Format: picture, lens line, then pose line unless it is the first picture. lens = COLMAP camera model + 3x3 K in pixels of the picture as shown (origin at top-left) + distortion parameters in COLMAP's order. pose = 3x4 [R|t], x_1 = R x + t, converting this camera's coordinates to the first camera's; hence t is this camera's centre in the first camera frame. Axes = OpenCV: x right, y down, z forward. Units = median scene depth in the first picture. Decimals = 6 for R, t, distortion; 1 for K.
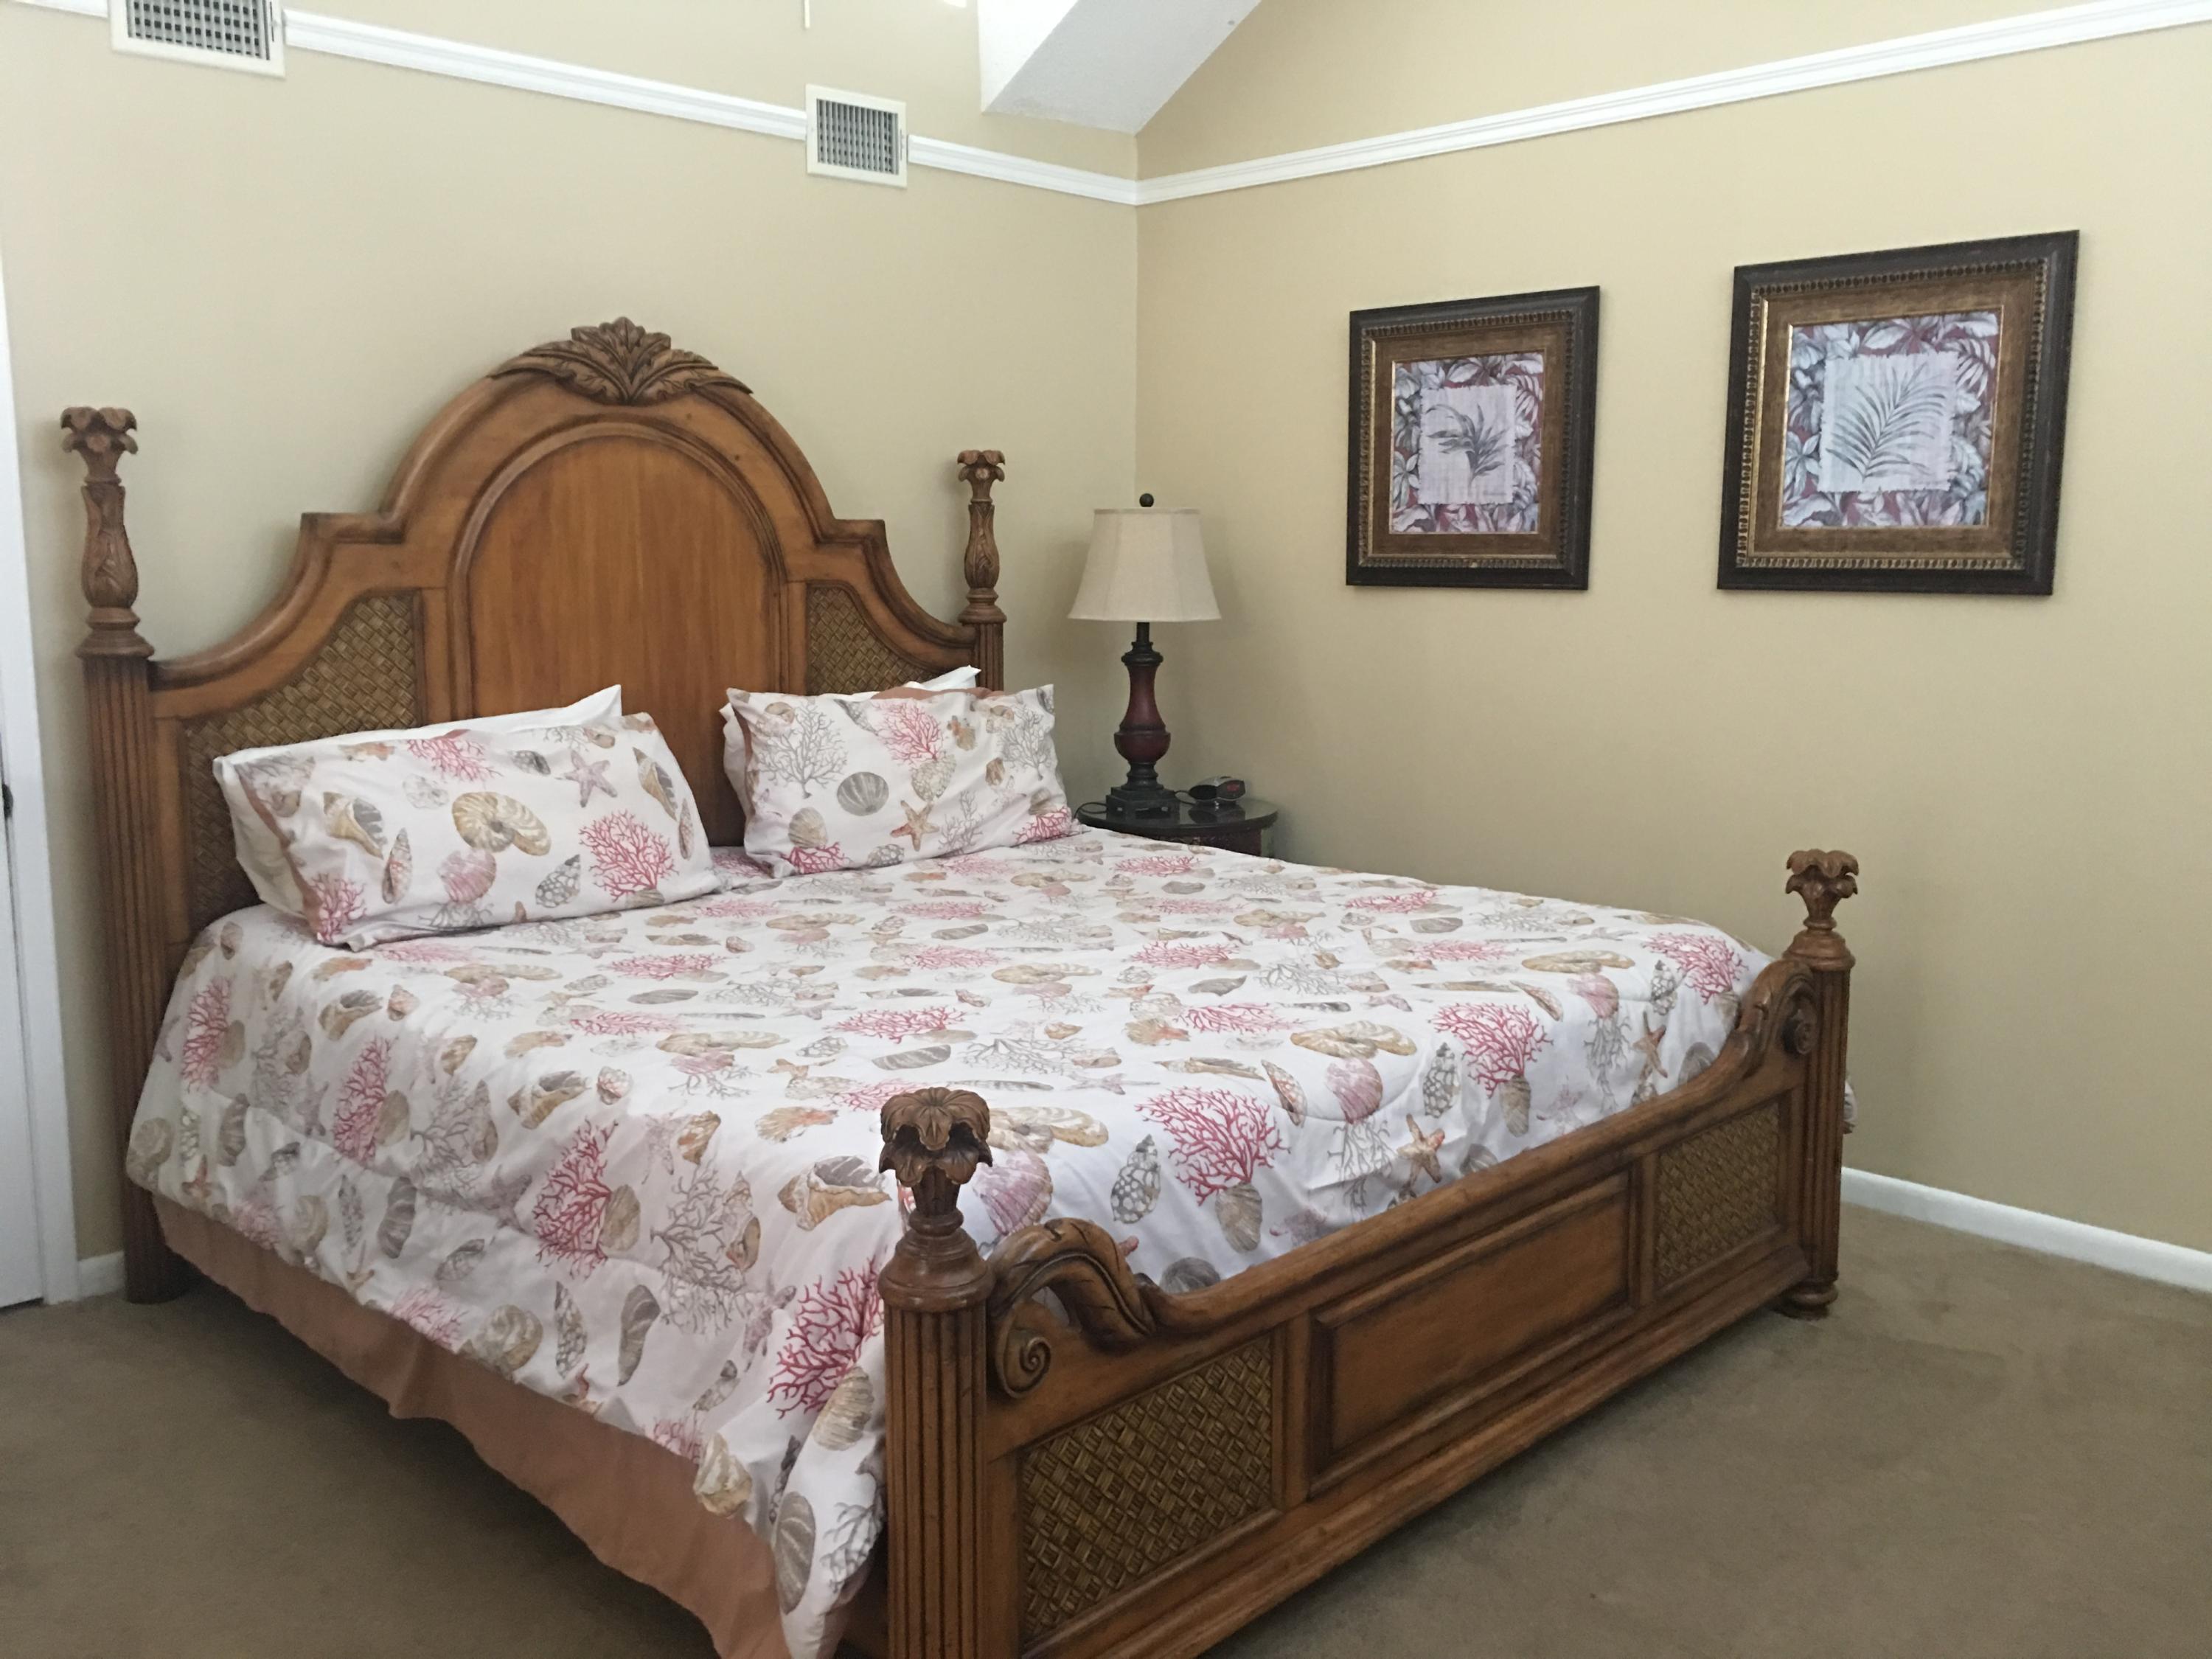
lens RADIAL K [[1882.9, 0, 1093.8], [0, 1882.9, 841.2], [0, 0, 1]] dist [0.051211, -0.052195]
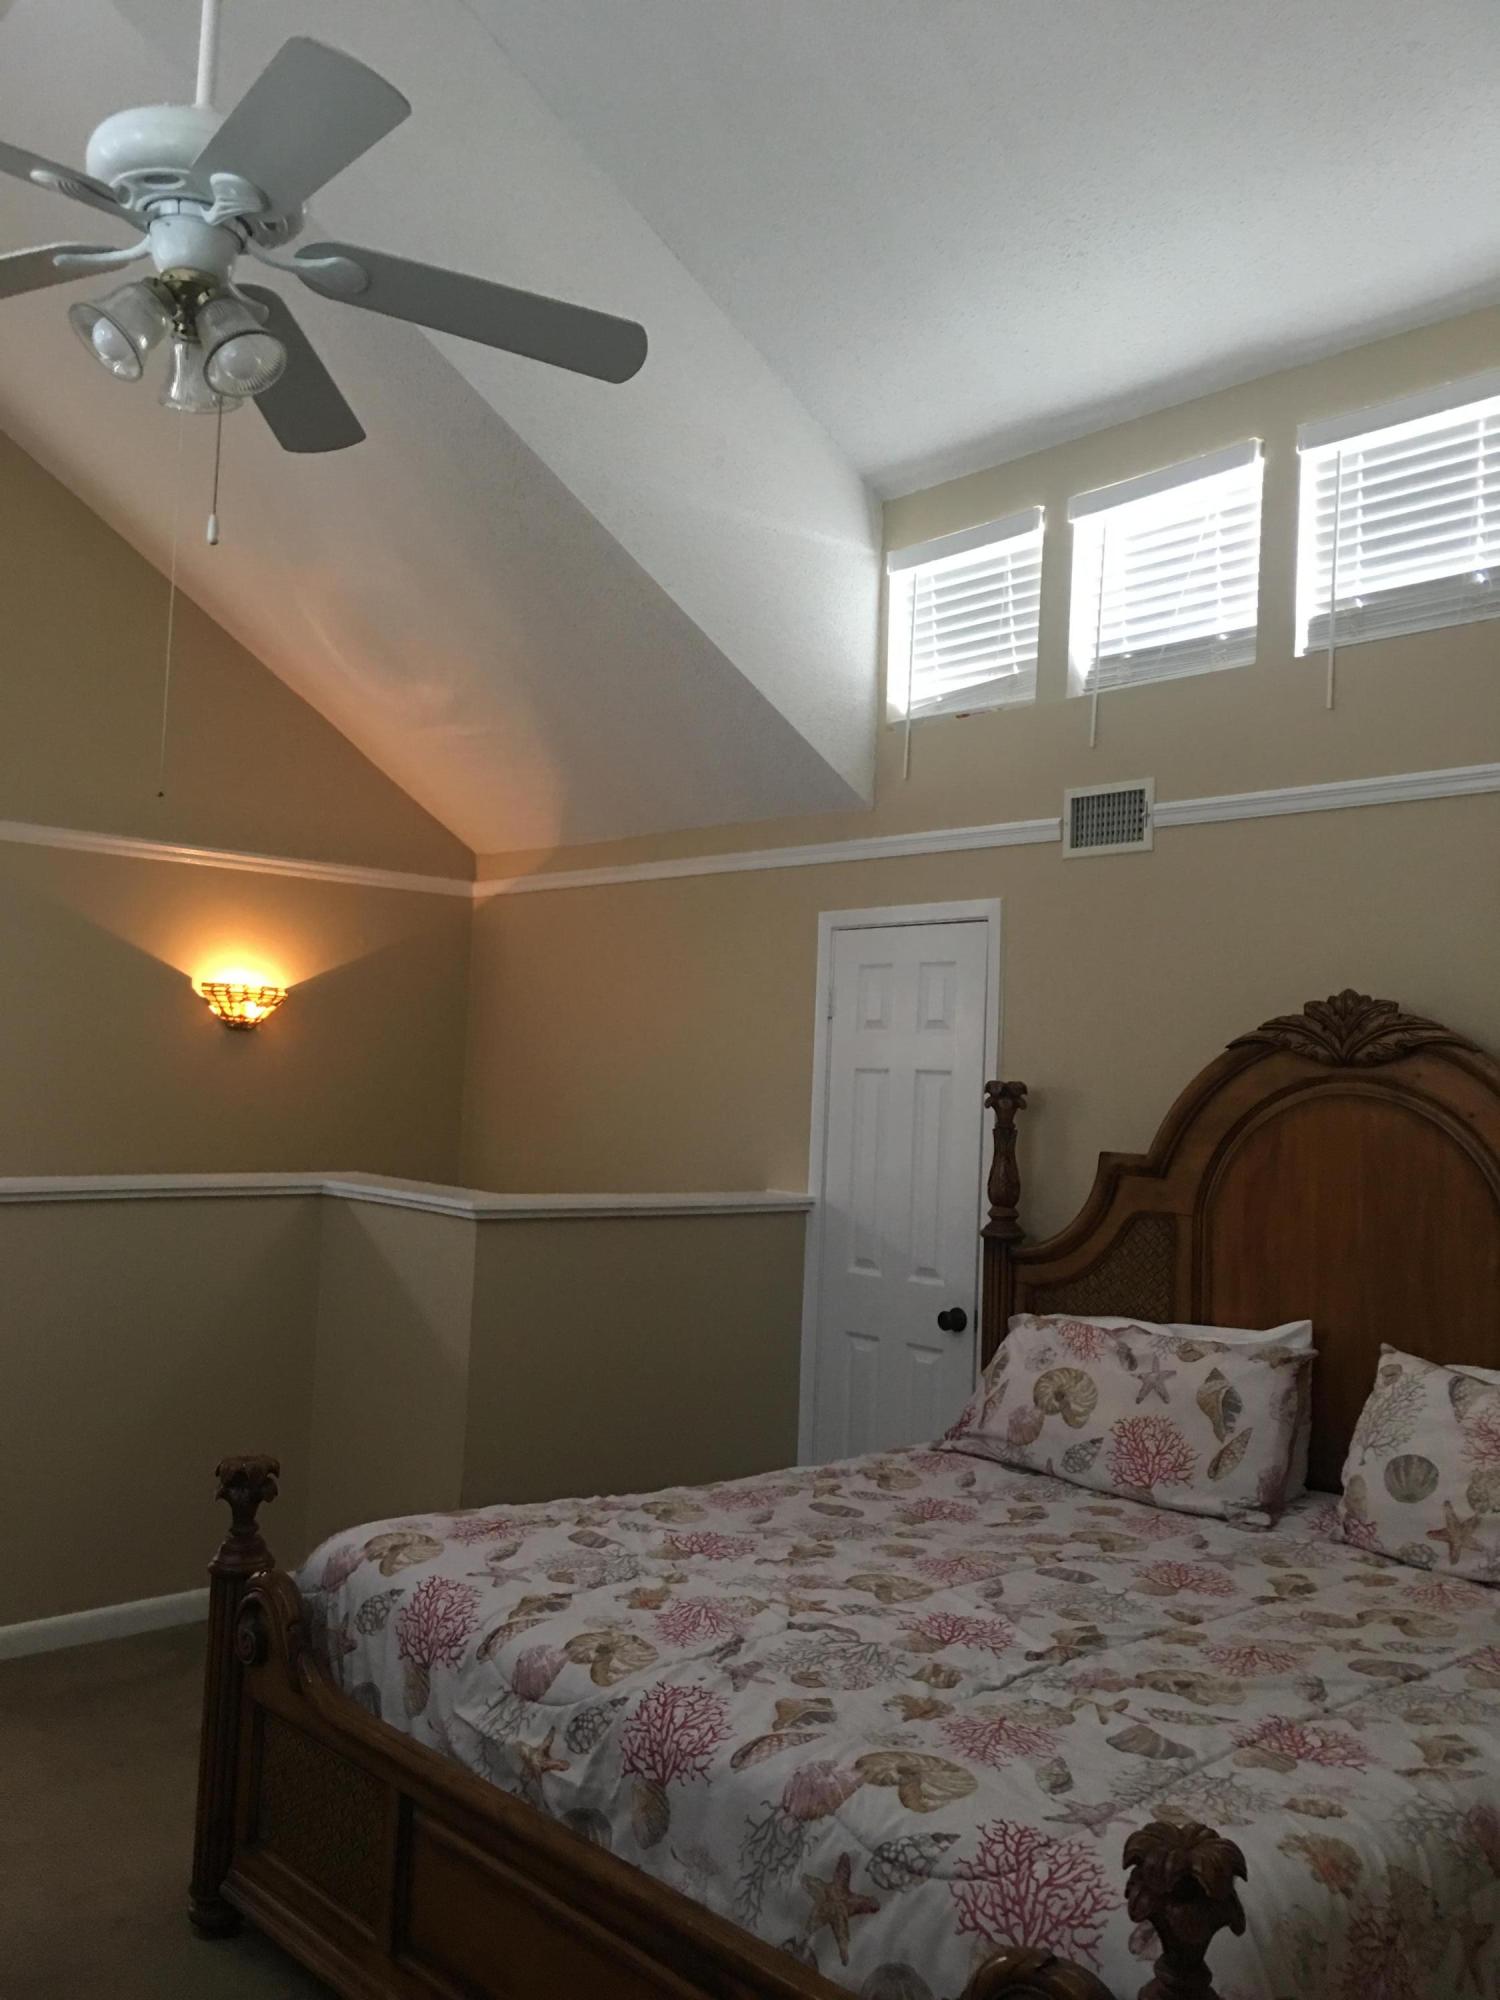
lens RADIAL K [[1702.4, 0, 749.2], [0, 1702.4, 984.3], [0, 0, 1]] dist [0.051211, -0.052195]
pose [[-0.051927, -0.066006, -0.996467, 0.829963], [-0.202243, 0.977833, -0.054232, -0.168166], [0.977958, 0.198712, -0.064125, 0.784042]]
